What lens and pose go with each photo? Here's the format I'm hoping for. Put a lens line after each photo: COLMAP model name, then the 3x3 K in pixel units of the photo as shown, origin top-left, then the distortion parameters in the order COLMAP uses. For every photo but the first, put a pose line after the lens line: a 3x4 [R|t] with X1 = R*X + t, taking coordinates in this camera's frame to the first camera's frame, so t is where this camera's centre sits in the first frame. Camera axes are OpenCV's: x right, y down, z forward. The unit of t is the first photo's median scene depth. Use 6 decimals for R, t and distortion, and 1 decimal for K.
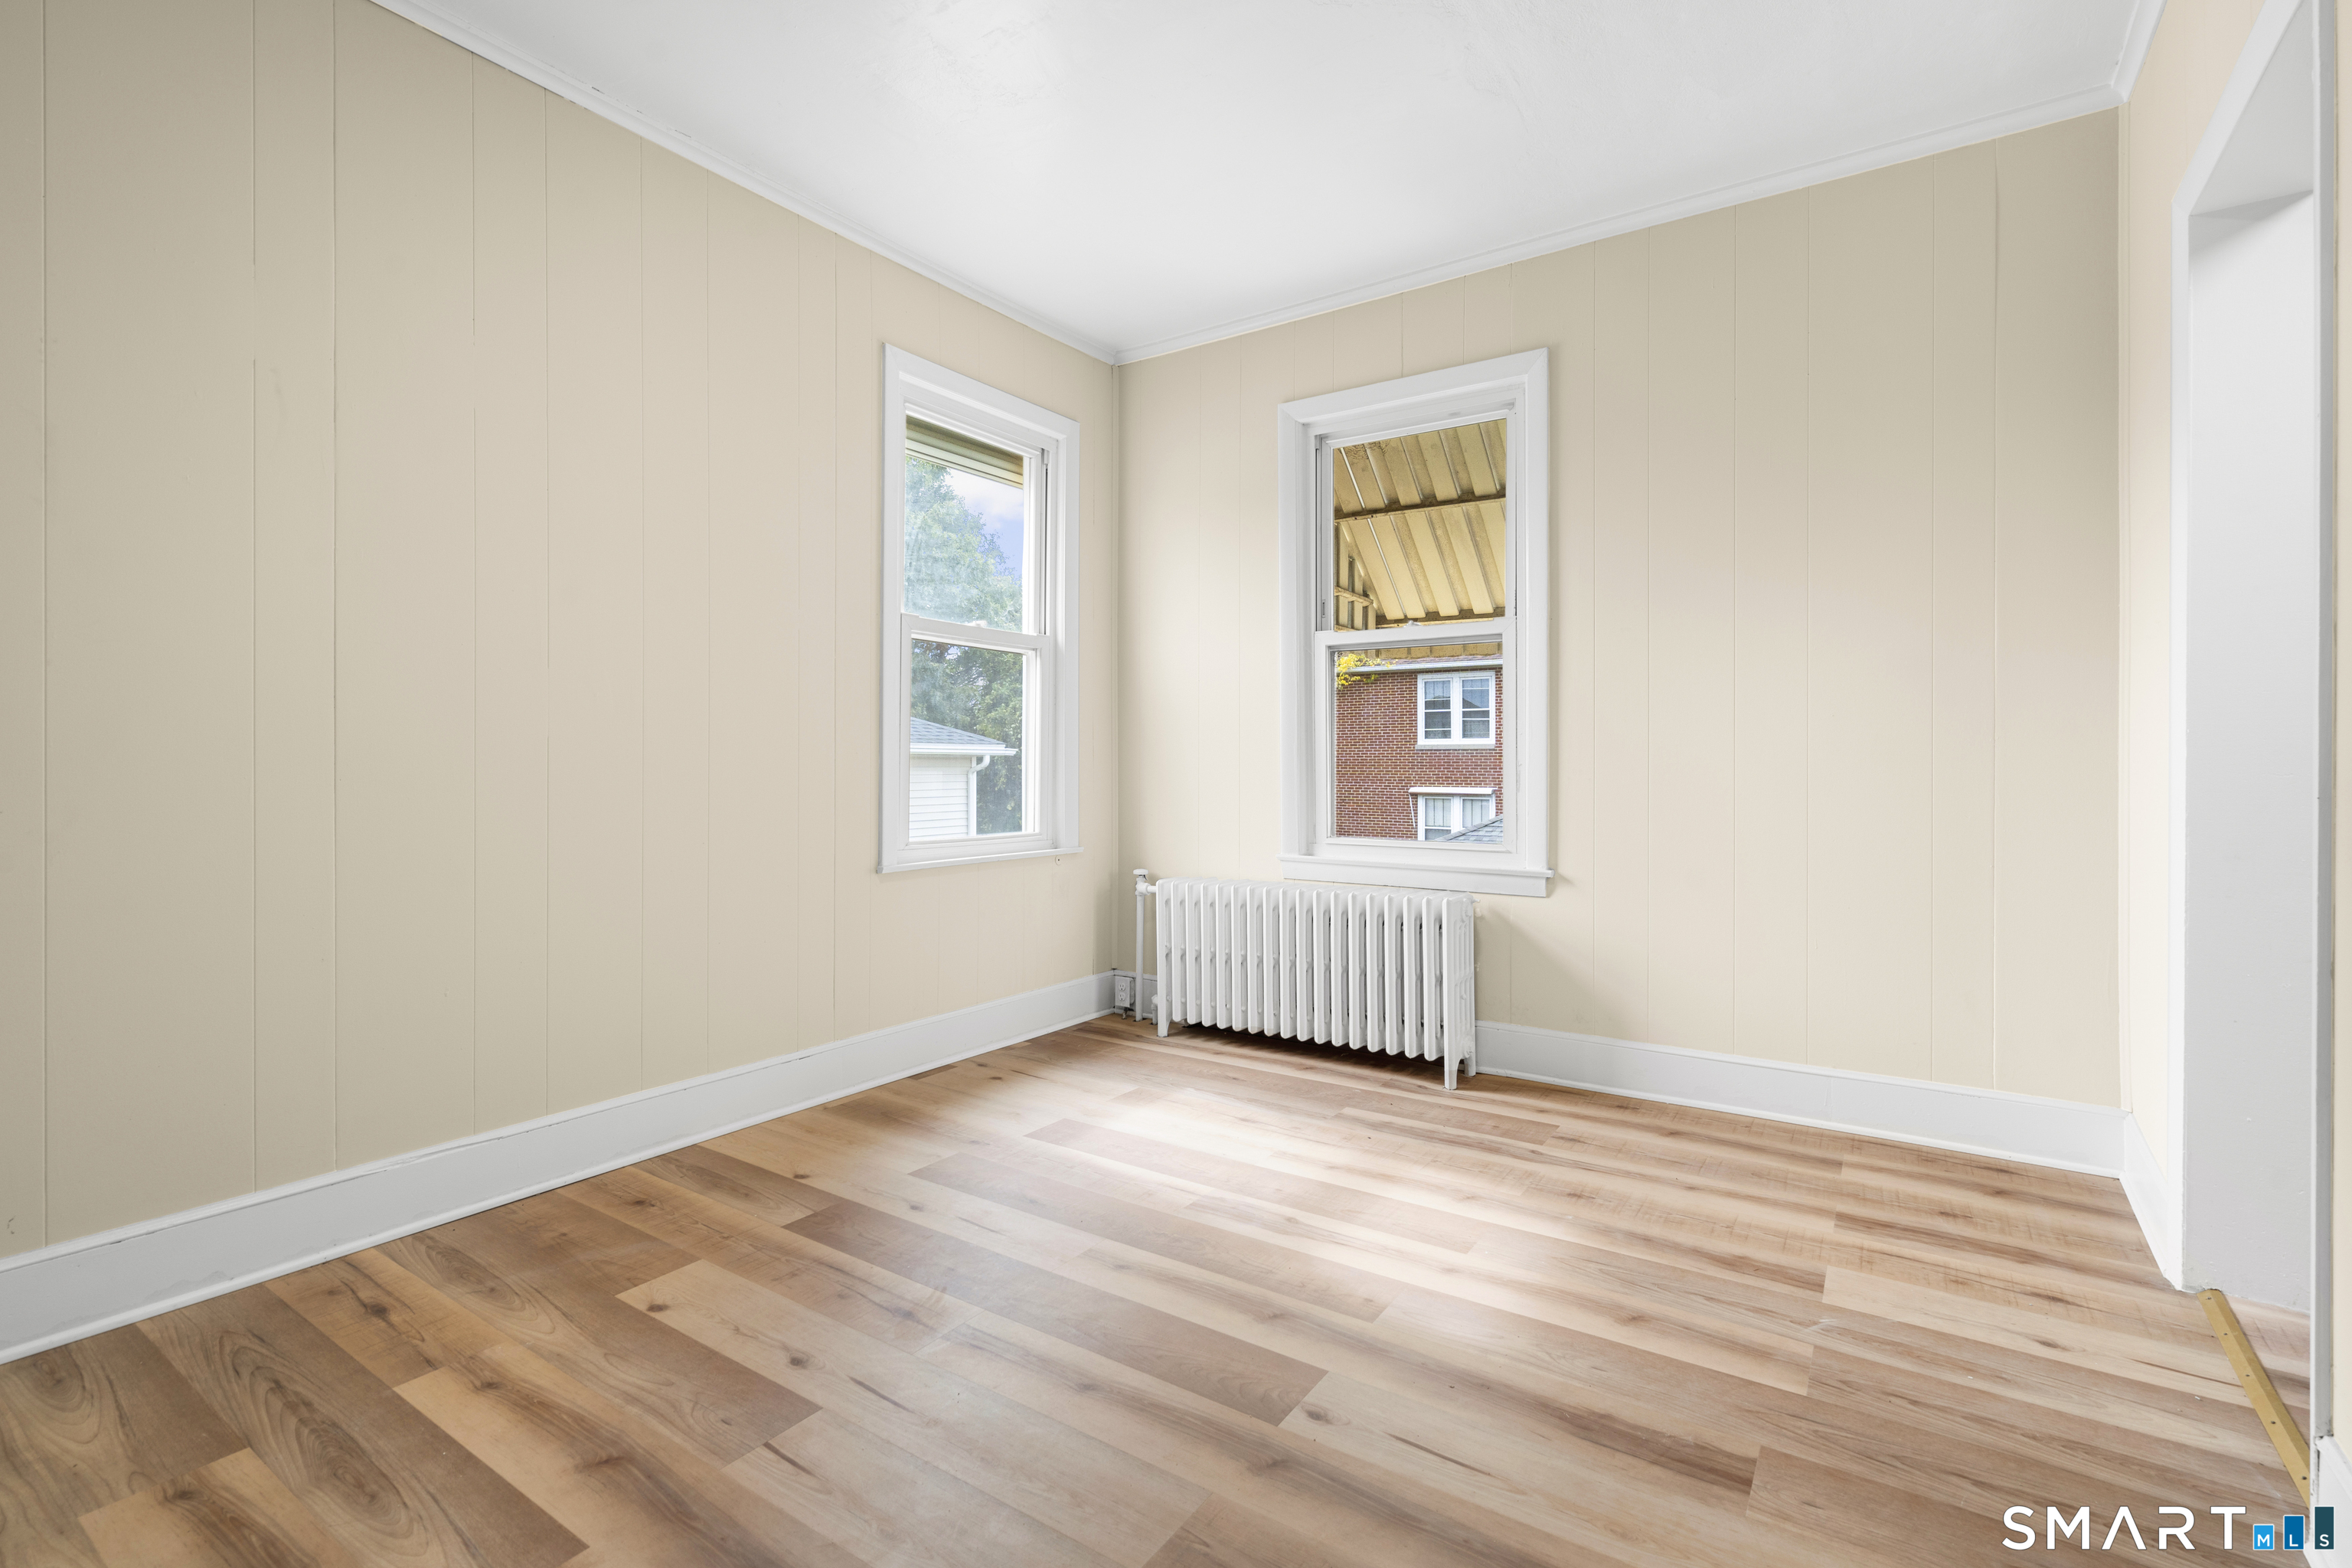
lens RADIAL K [[1068.6, 0, 1178.9], [0, 1068.6, 767.5], [0, 0, 1]] dist [-0.001936, -0.000229]
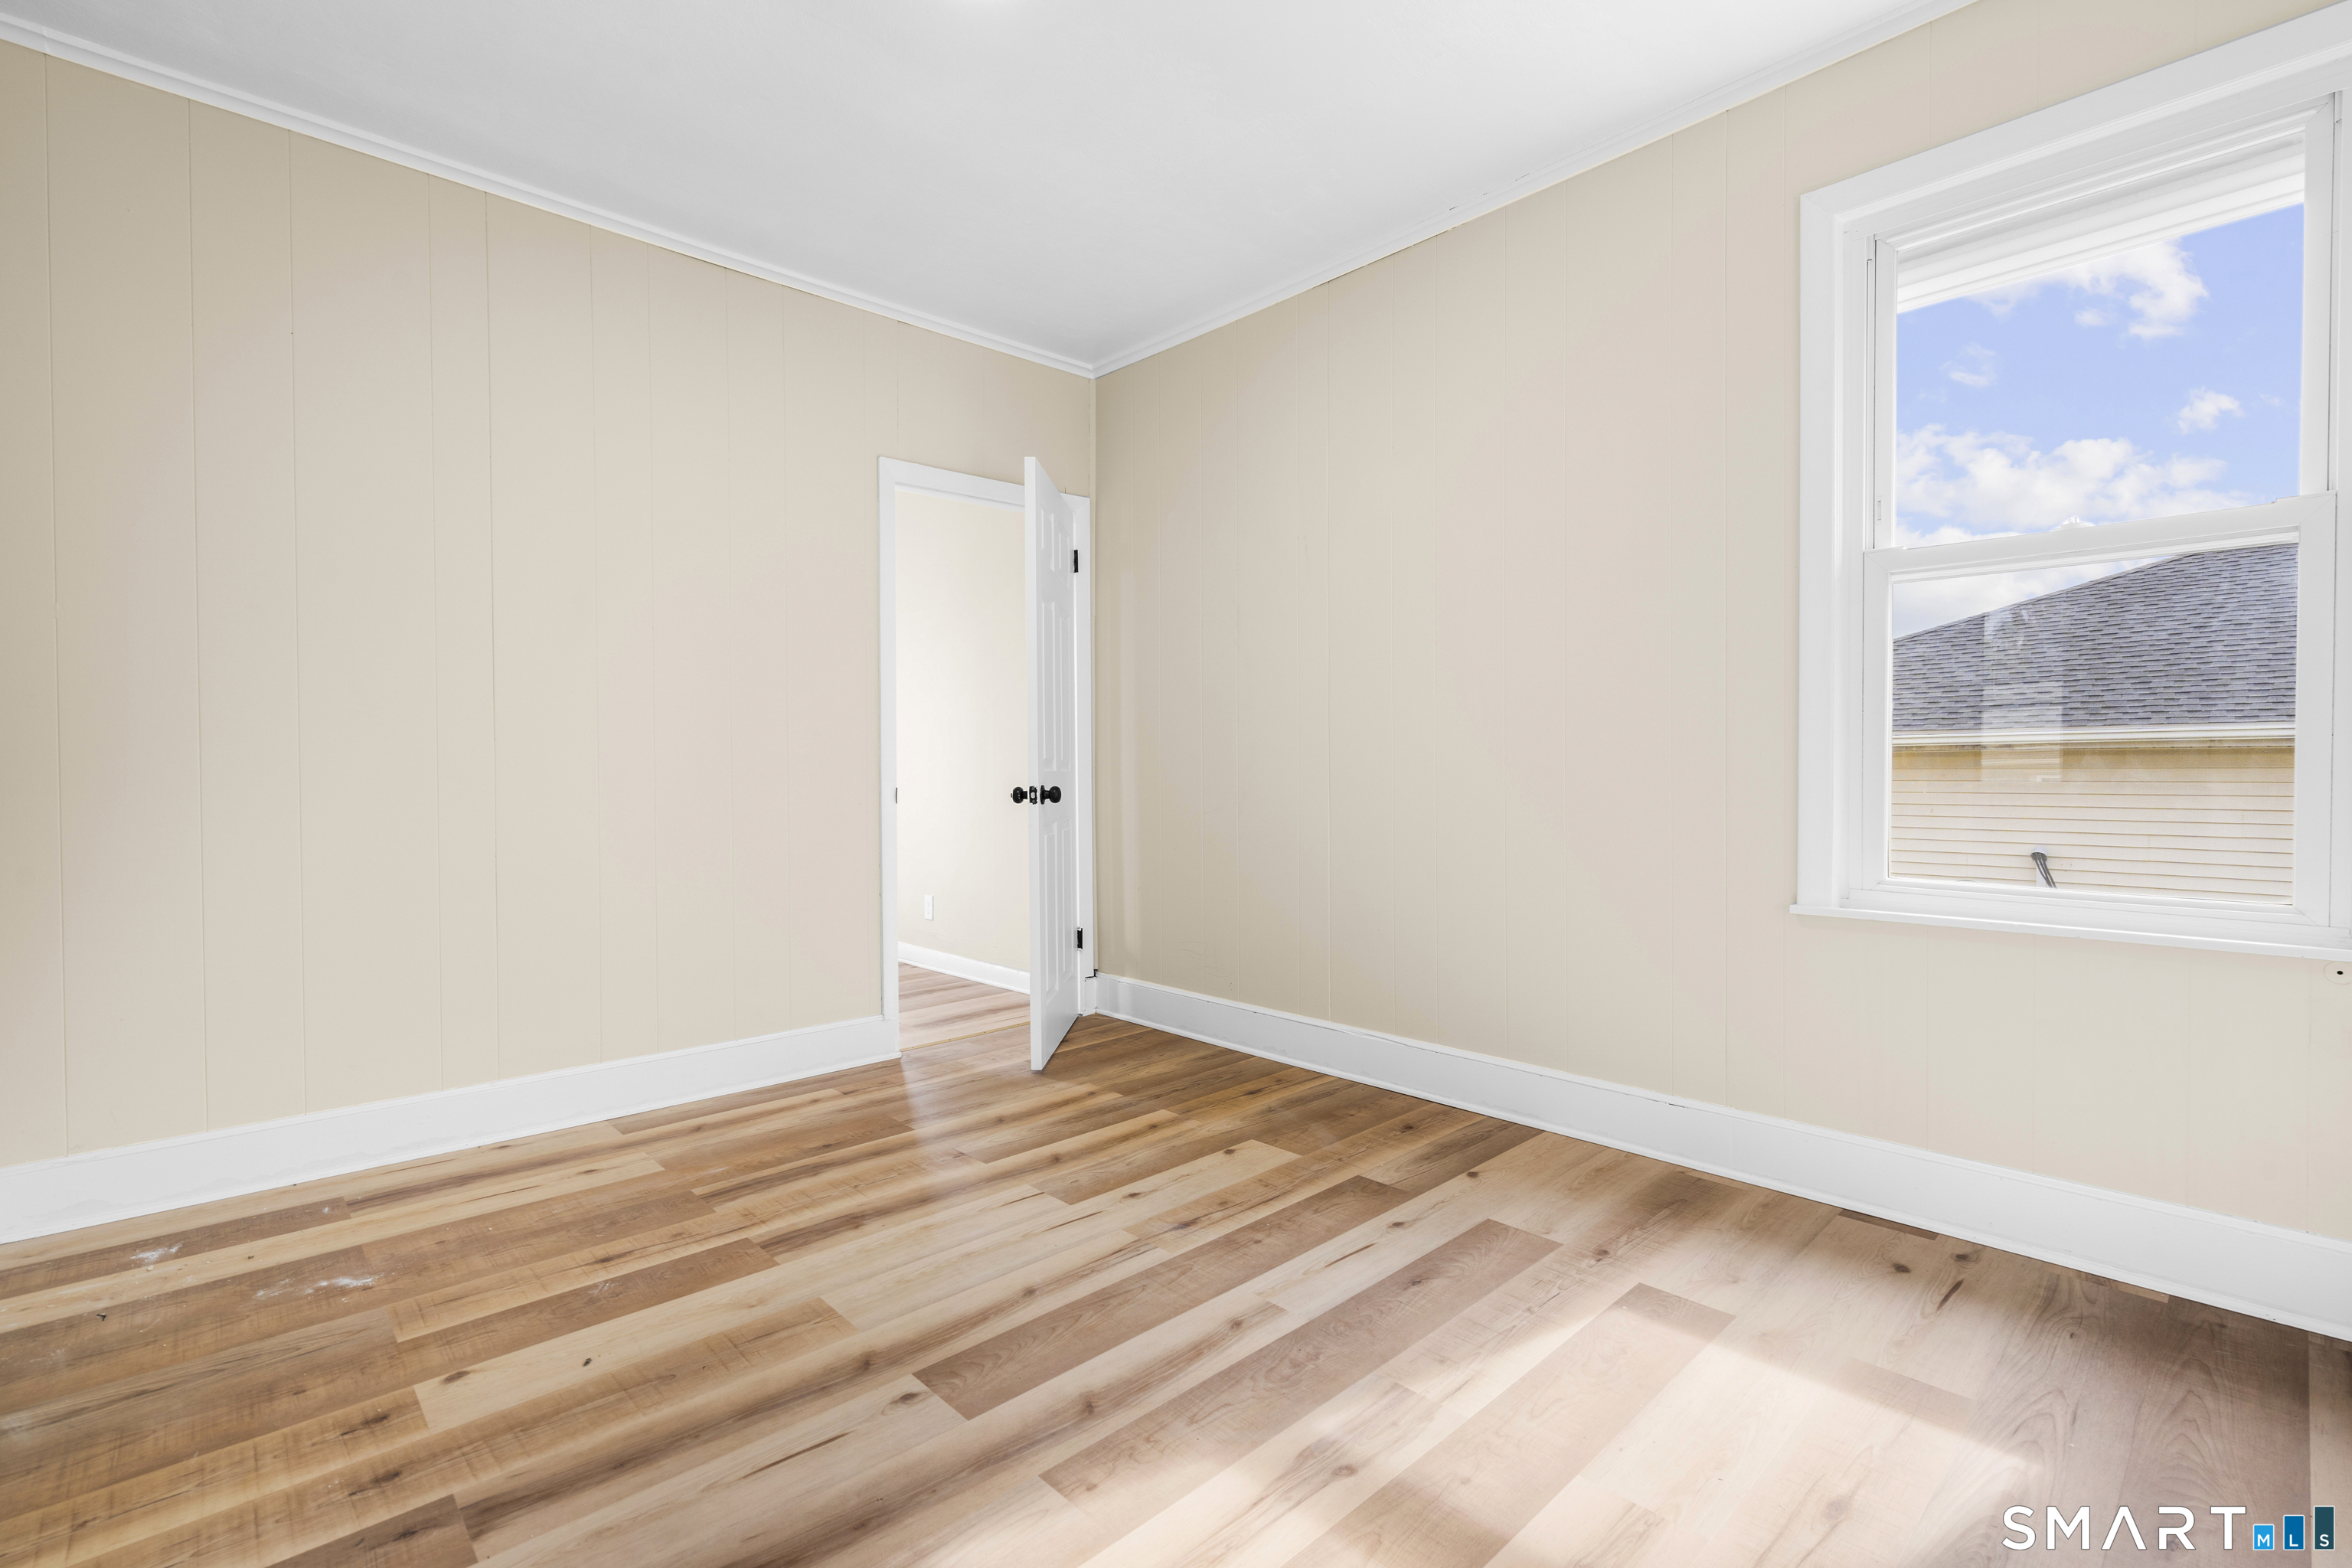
lens RADIAL K [[1068.6, 0, 1178.9], [0, 1068.6, 767.5], [0, 0, 1]] dist [-0.001936, -0.000229]
pose [[-0.219972, 0.002835, -0.975502, 0.707559], [0.001787, 0.999995, 0.002503, -0.005719], [0.975505, -0.001193, -0.219976, 0.971368]]
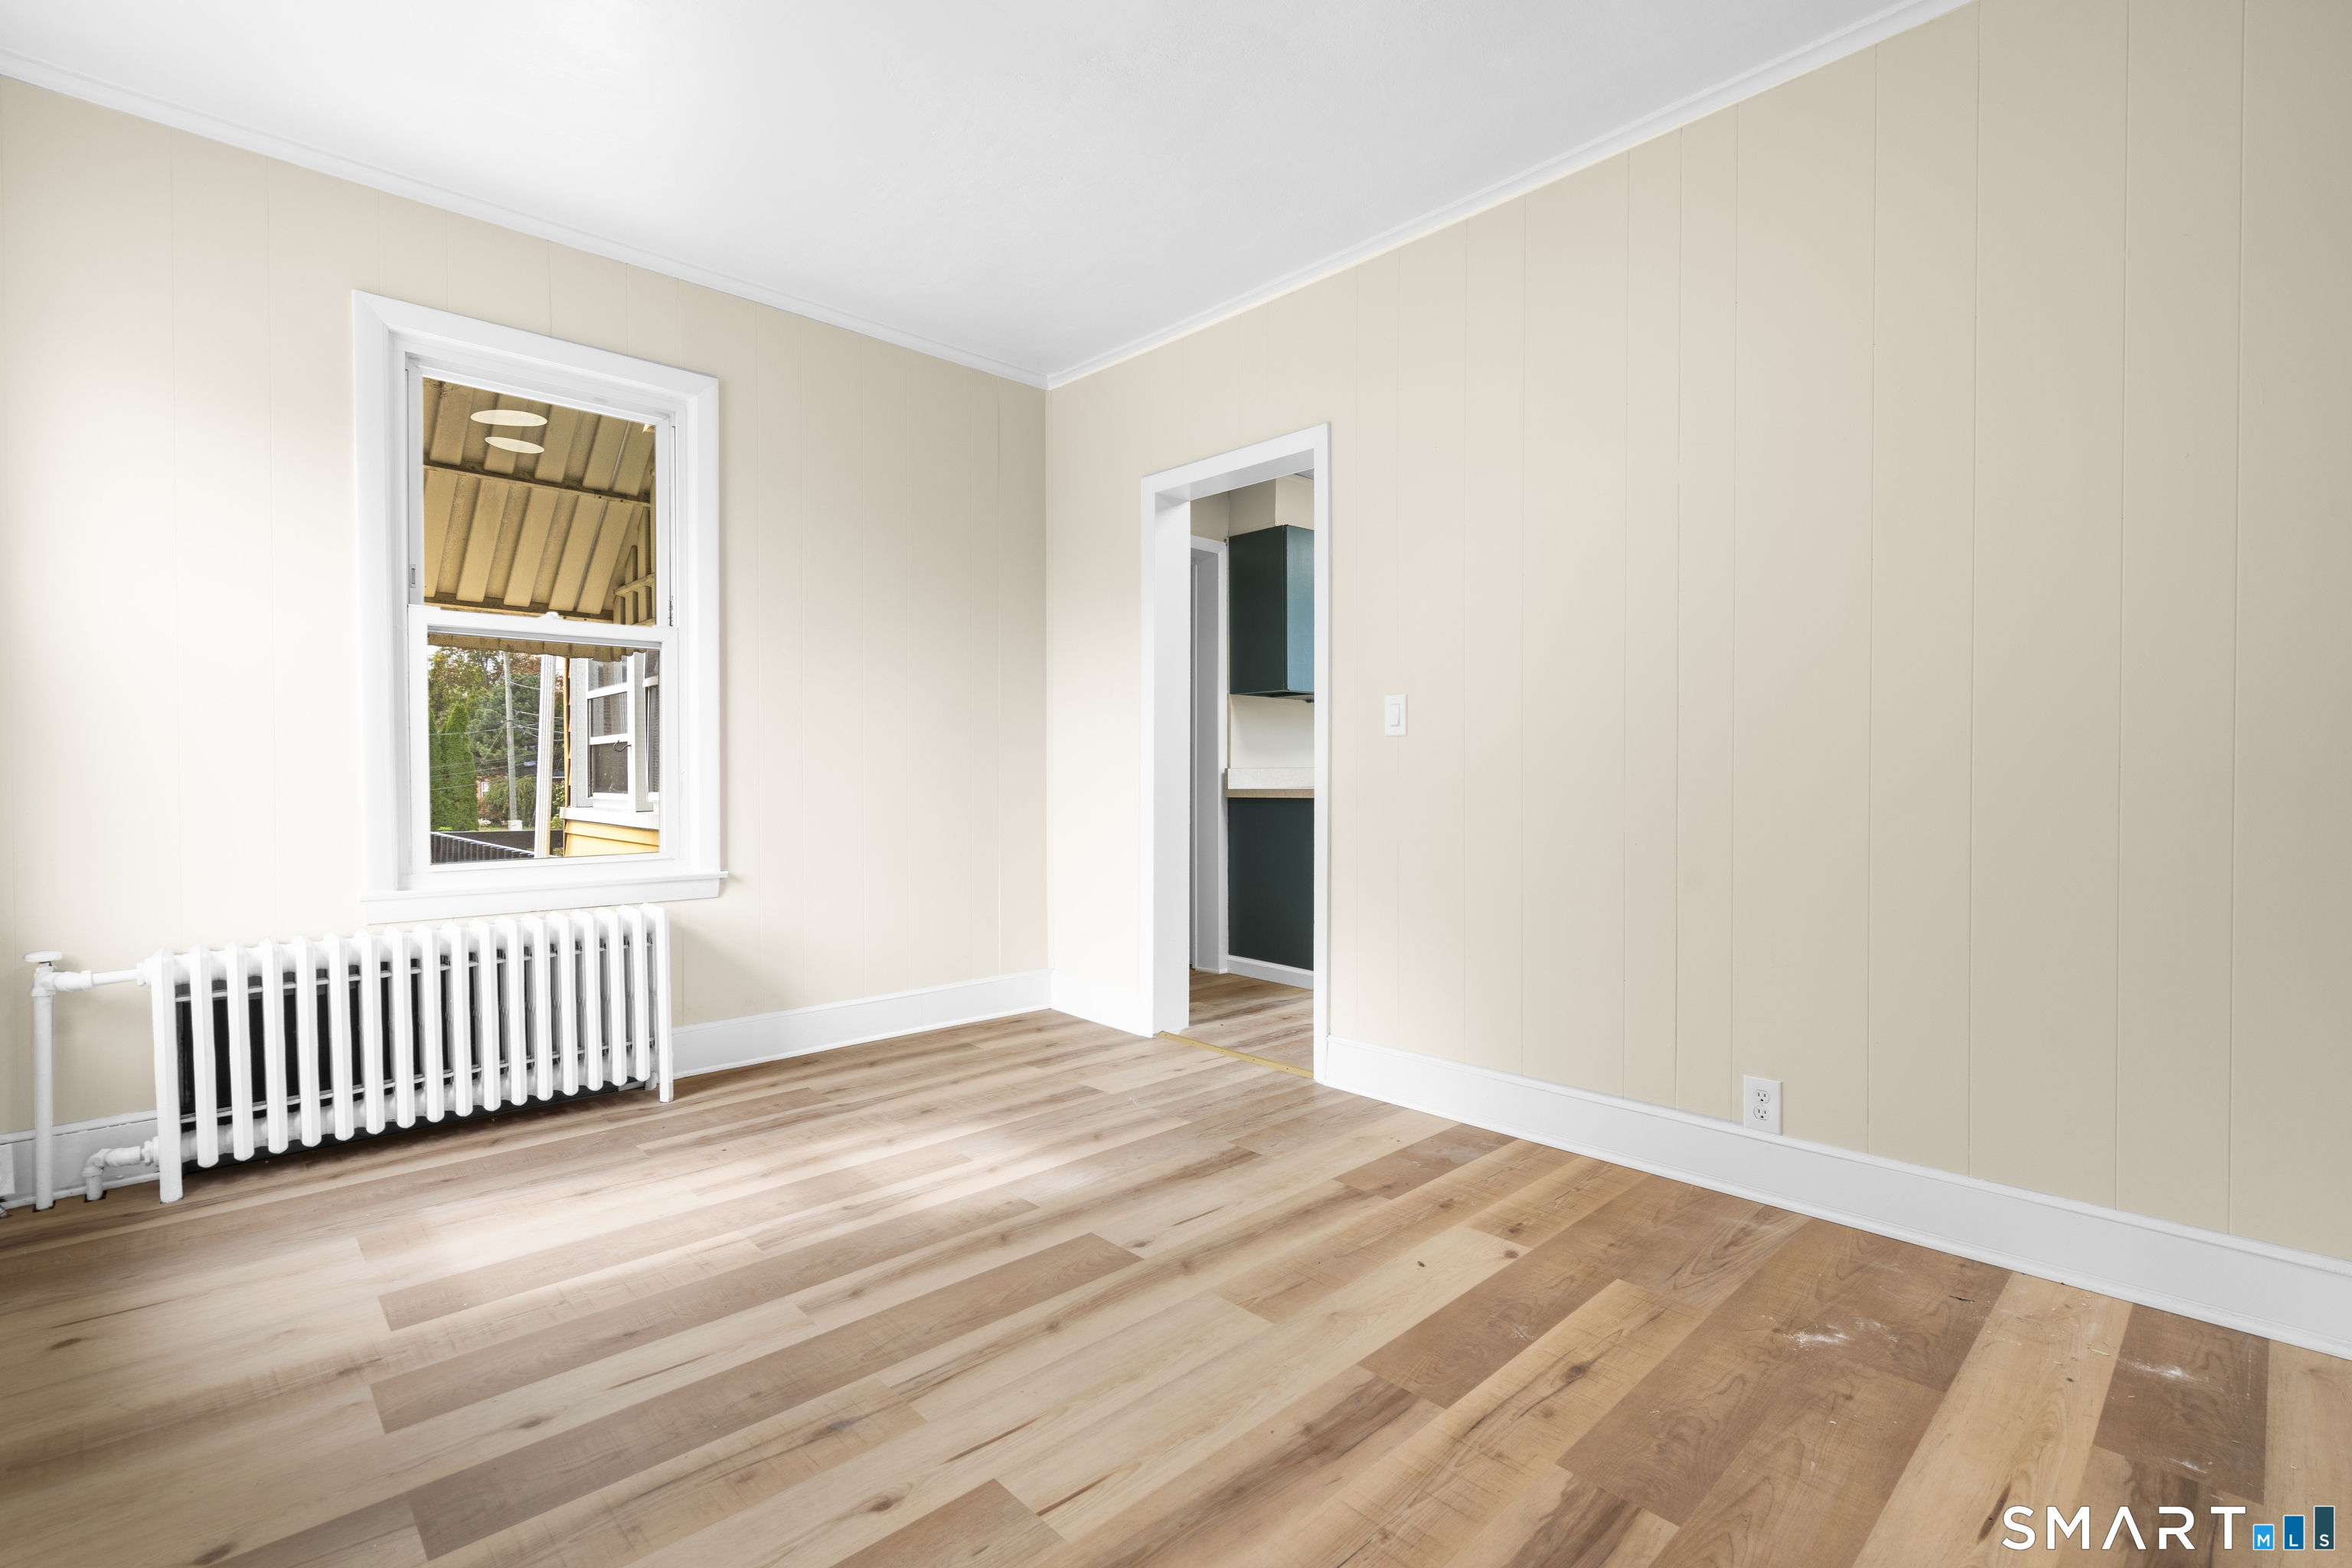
lens RADIAL K [[1062.5, 0, 1176.0], [0, 1062.5, 784.0], [0, 0, 1]] dist [0.000075, 0.000838]
pose [[0.214192, -0.012483, 0.976712, -0.776352], [0.006126, 0.999916, 0.011436, -0.000072], [-0.976772, 0.003534, 0.214250, 0.431416]]
